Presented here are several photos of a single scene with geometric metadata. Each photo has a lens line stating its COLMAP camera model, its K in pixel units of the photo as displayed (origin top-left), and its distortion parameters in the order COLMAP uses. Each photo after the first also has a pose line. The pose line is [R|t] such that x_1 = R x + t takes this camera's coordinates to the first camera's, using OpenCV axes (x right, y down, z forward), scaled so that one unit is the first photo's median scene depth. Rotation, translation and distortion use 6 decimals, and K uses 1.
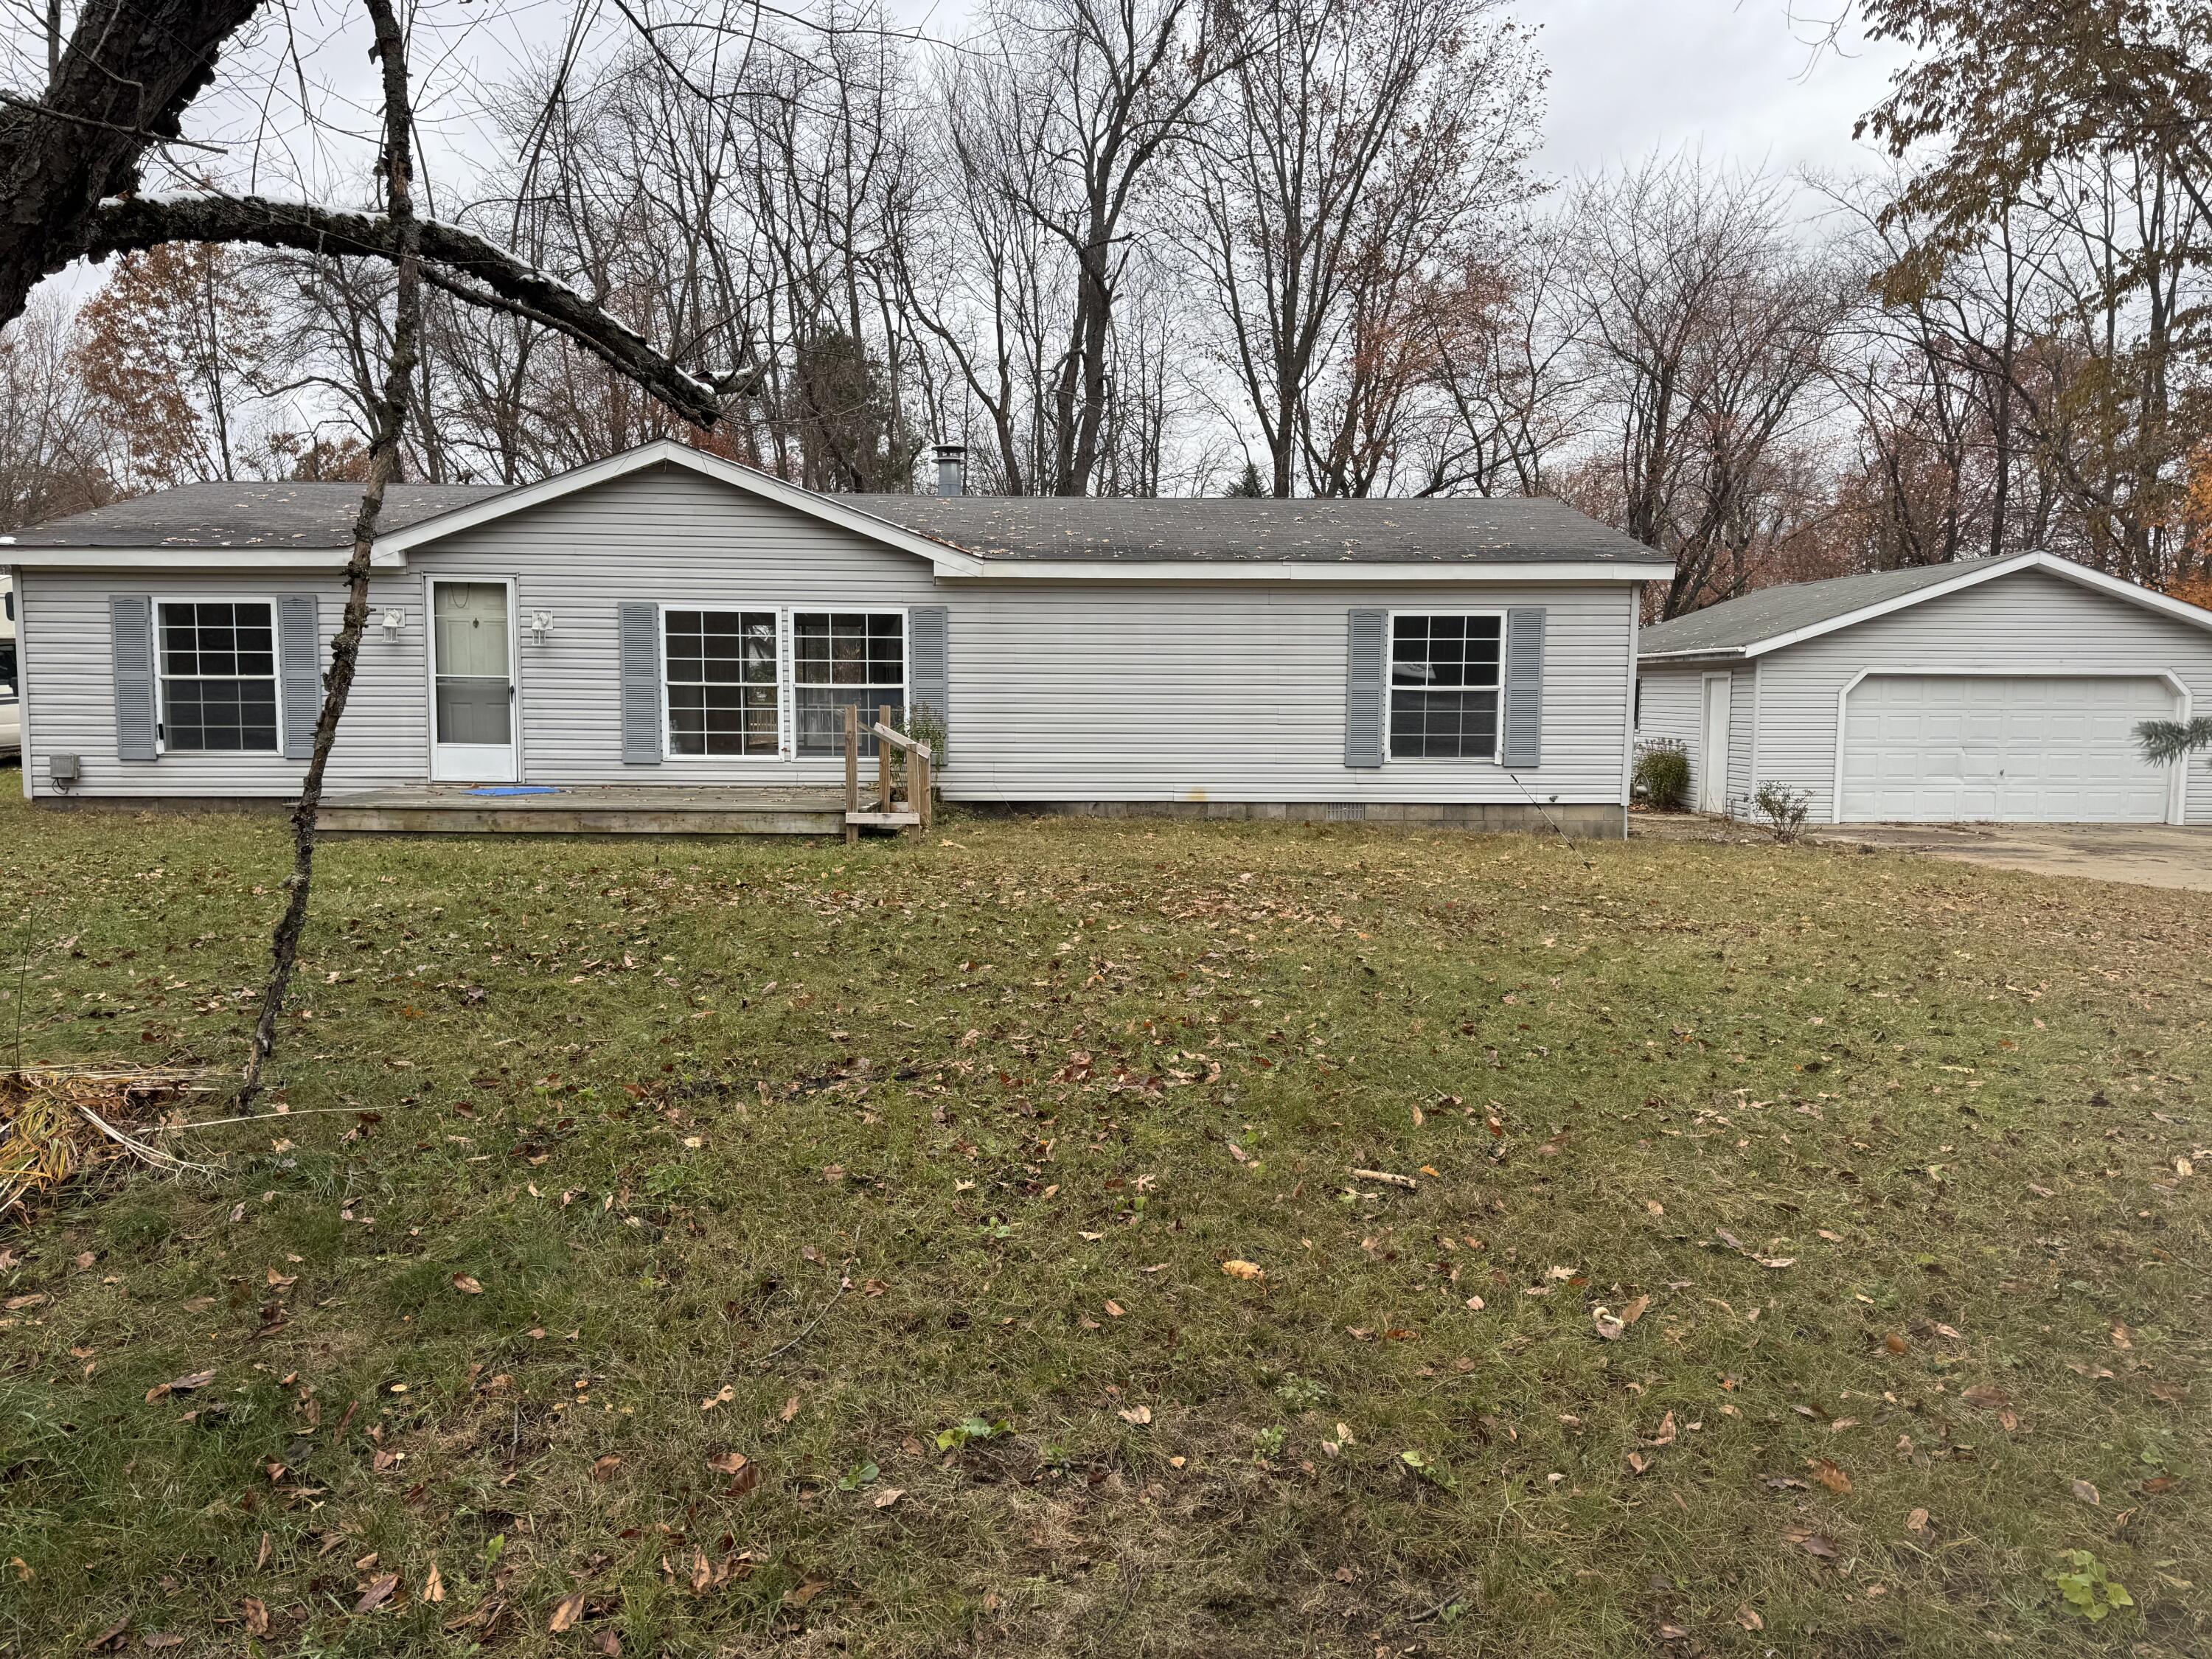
lens RADIAL K [[1539.9, 0, 1106.4], [0, 1539.9, 839.6], [0, 0, 1]] dist [0.076021, -0.088290]
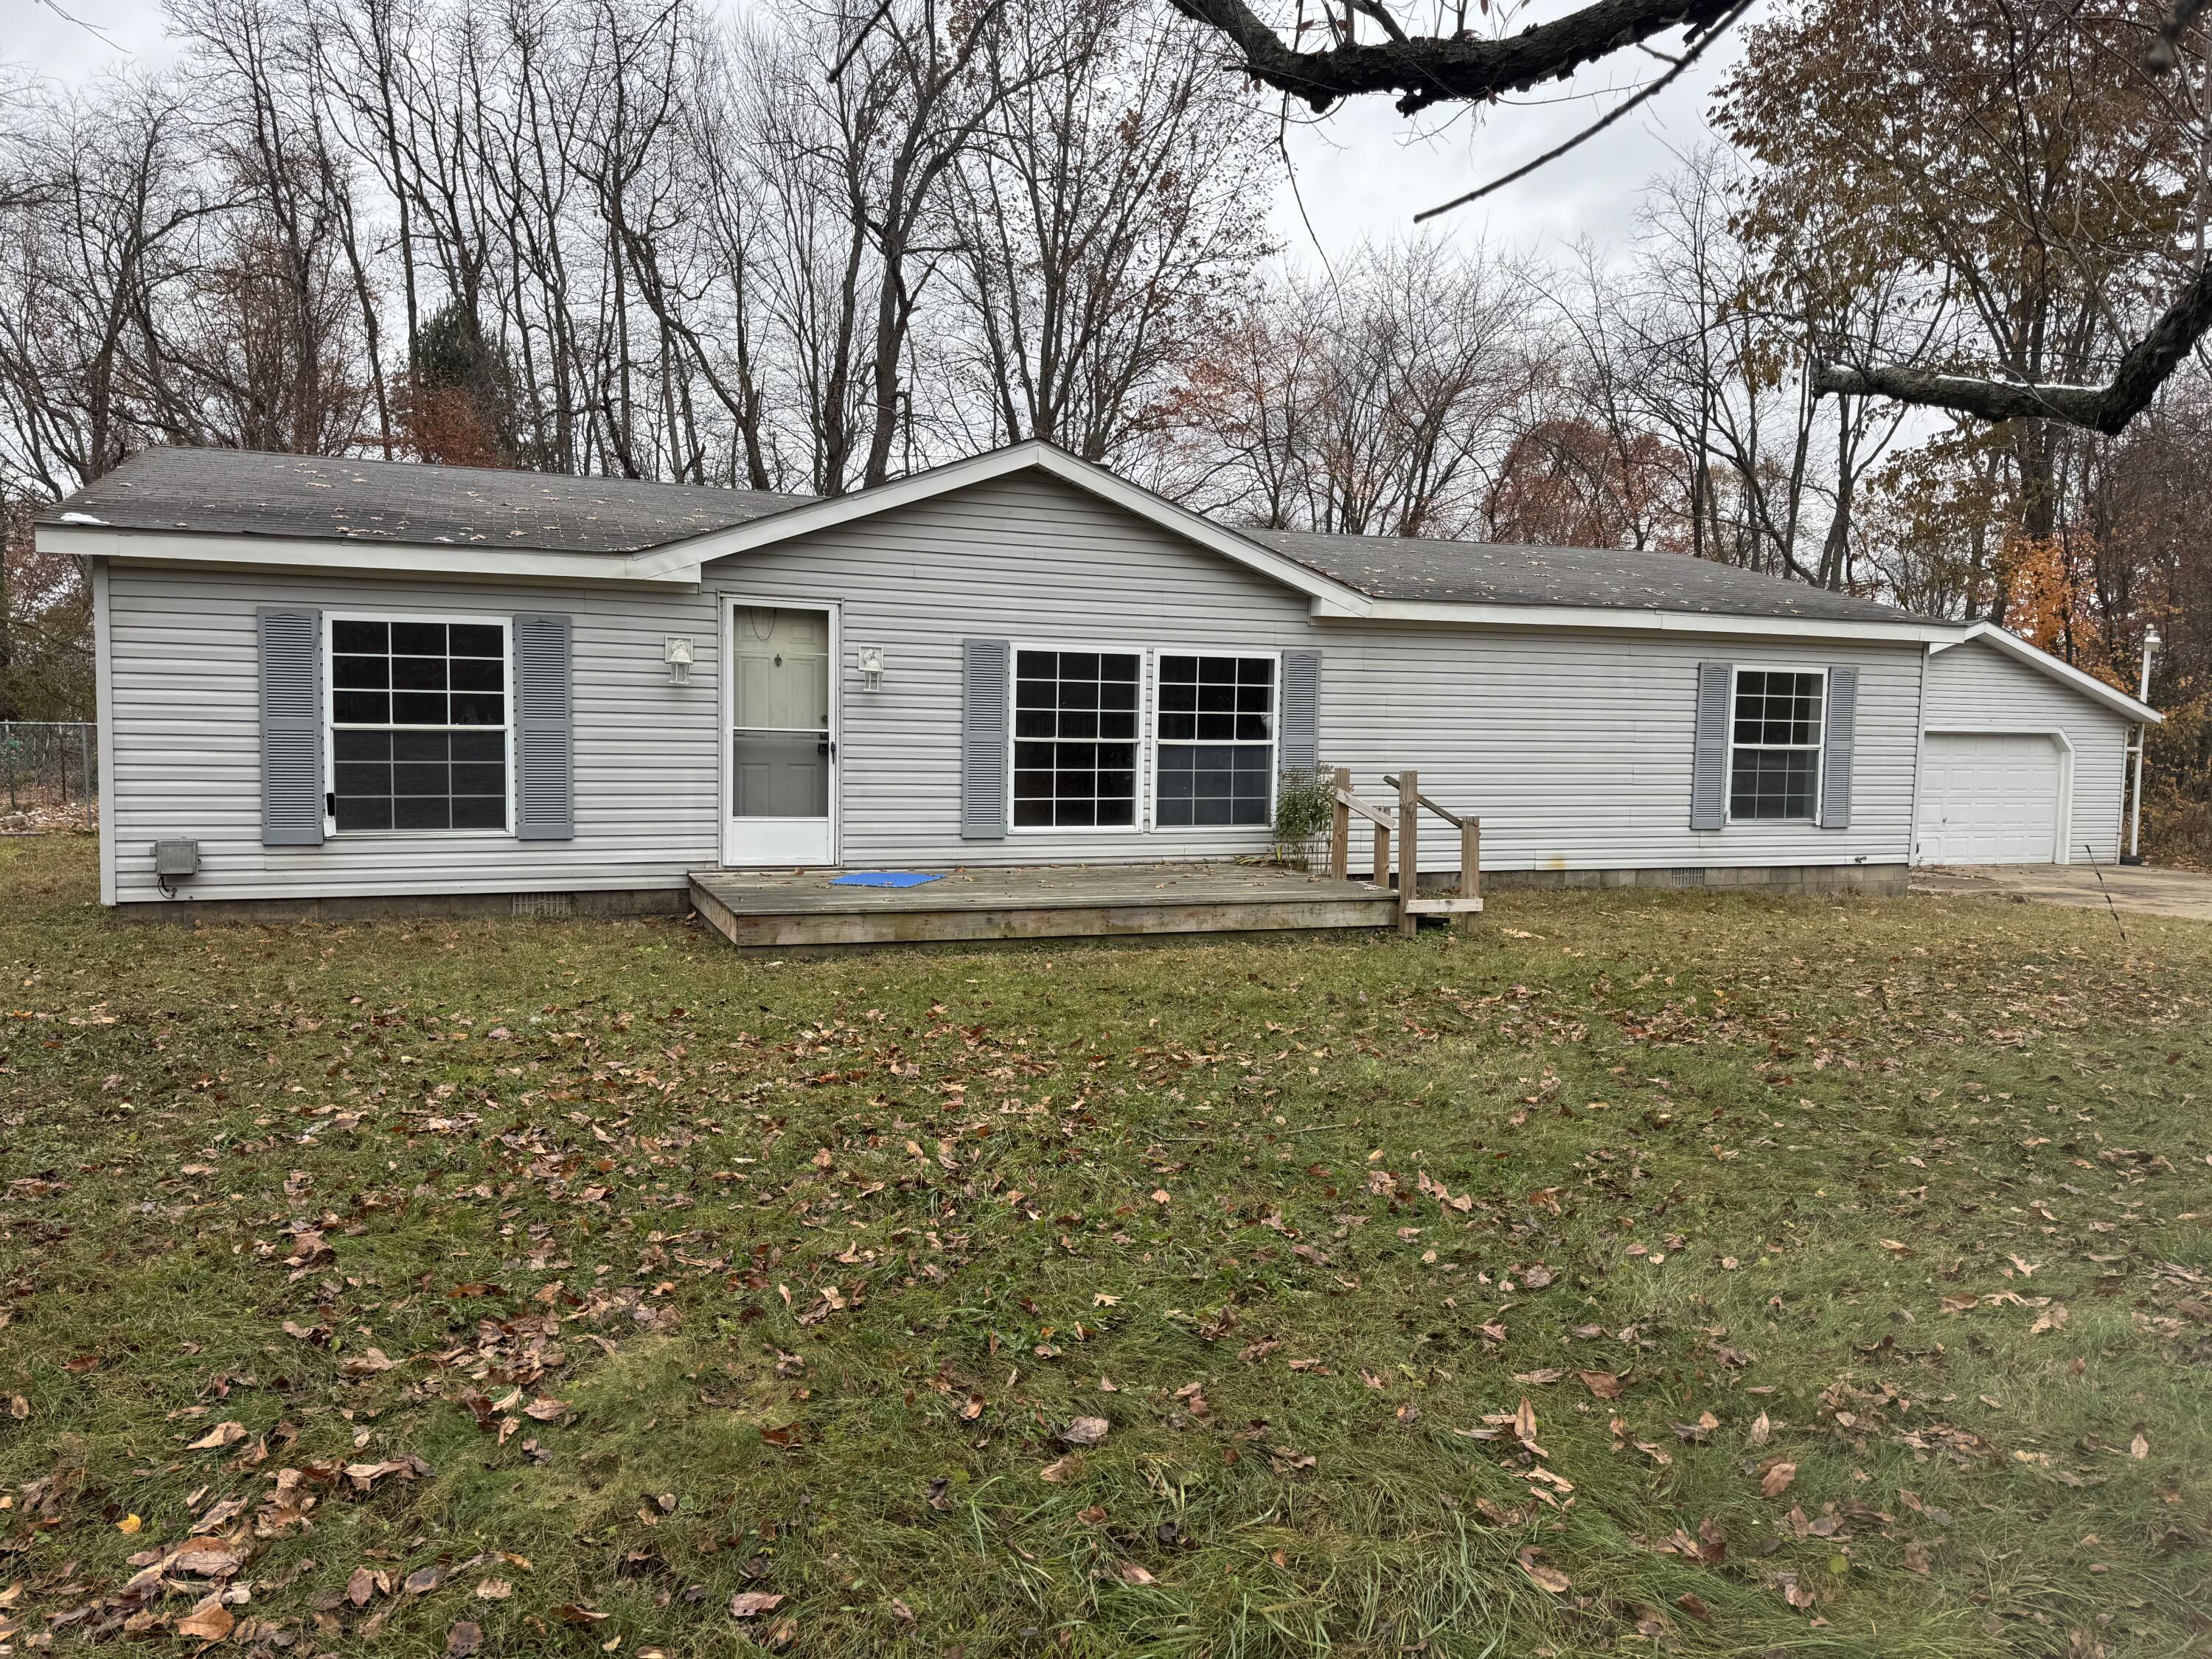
lens RADIAL K [[1539.9, 0, 1097.9], [0, 1539.9, 844.6], [0, 0, 1]] dist [0.076021, -0.088290]
pose [[0.941554, -0.016452, 0.336460, -0.514446], [0.022535, 0.999645, -0.014184, -0.033387], [-0.336107, 0.020937, 0.941591, 0.229639]]
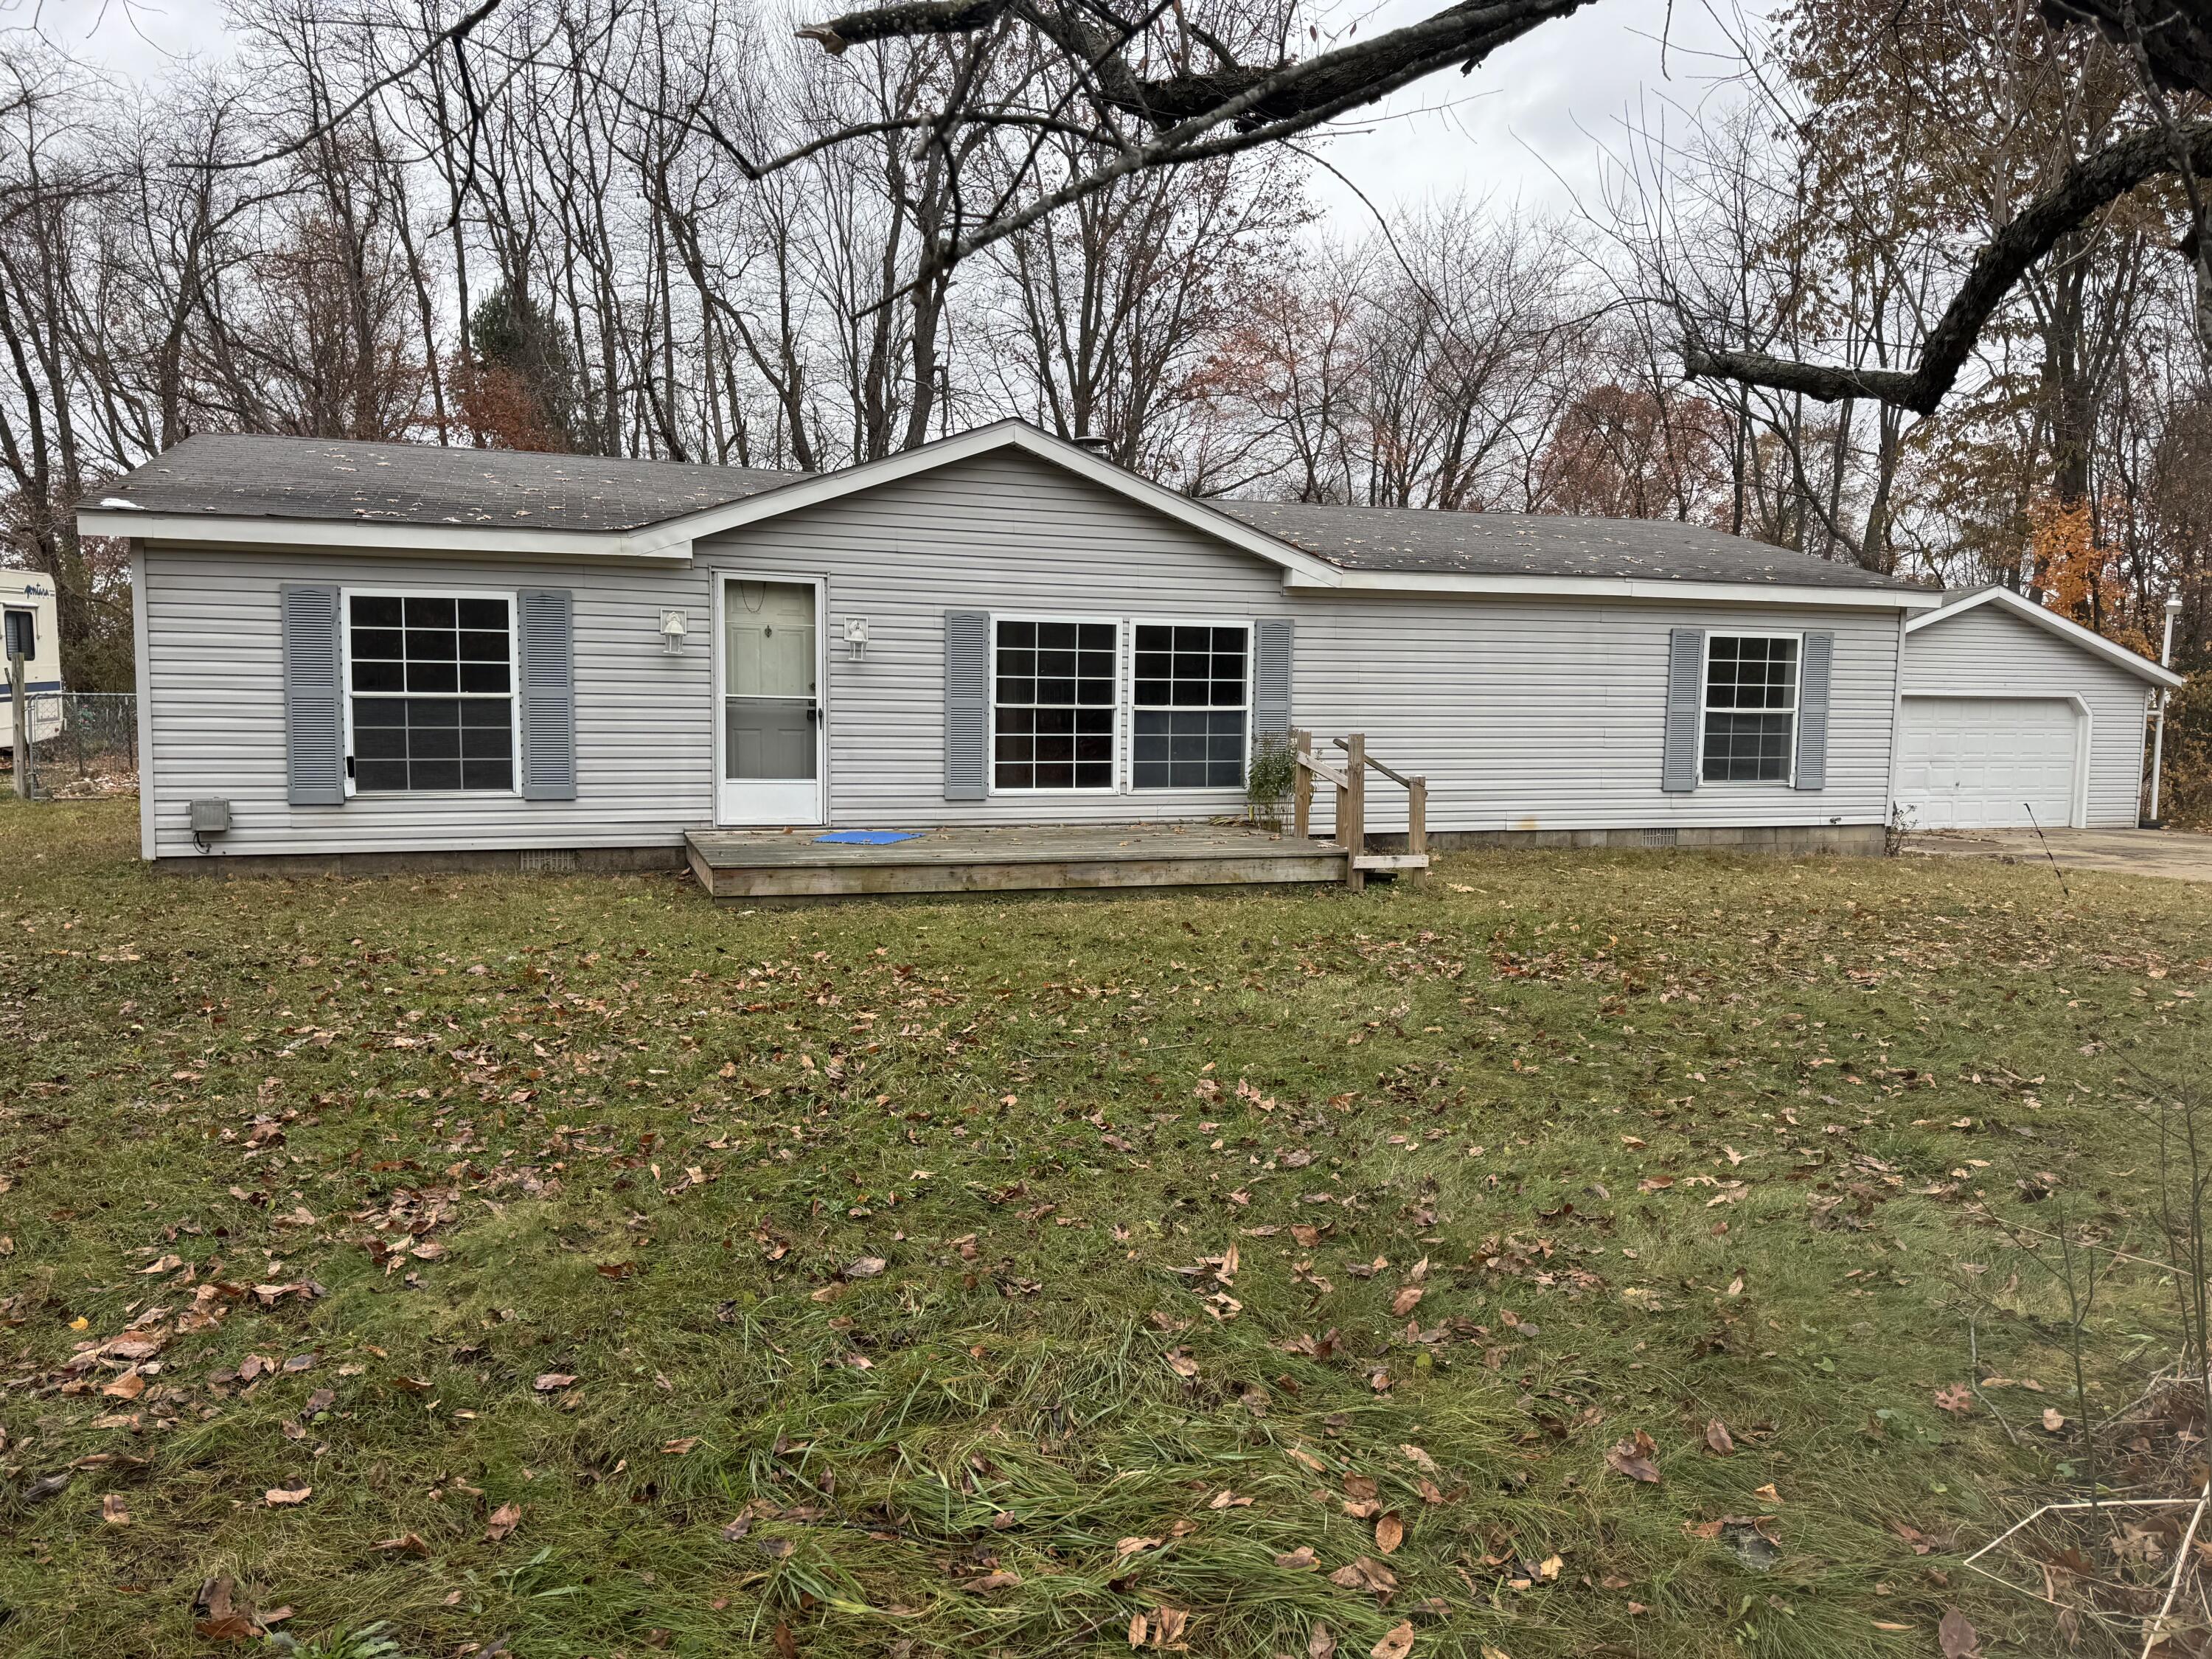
lens RADIAL K [[1539.9, 0, 1104.4], [0, 1539.9, 843.5], [0, 0, 1]] dist [0.076021, -0.088290]
pose [[0.953651, -0.023042, 0.300032, -0.482474], [0.023131, 0.999727, 0.003255, -0.026164], [-0.300025, 0.003836, 0.953924, 0.173954]]
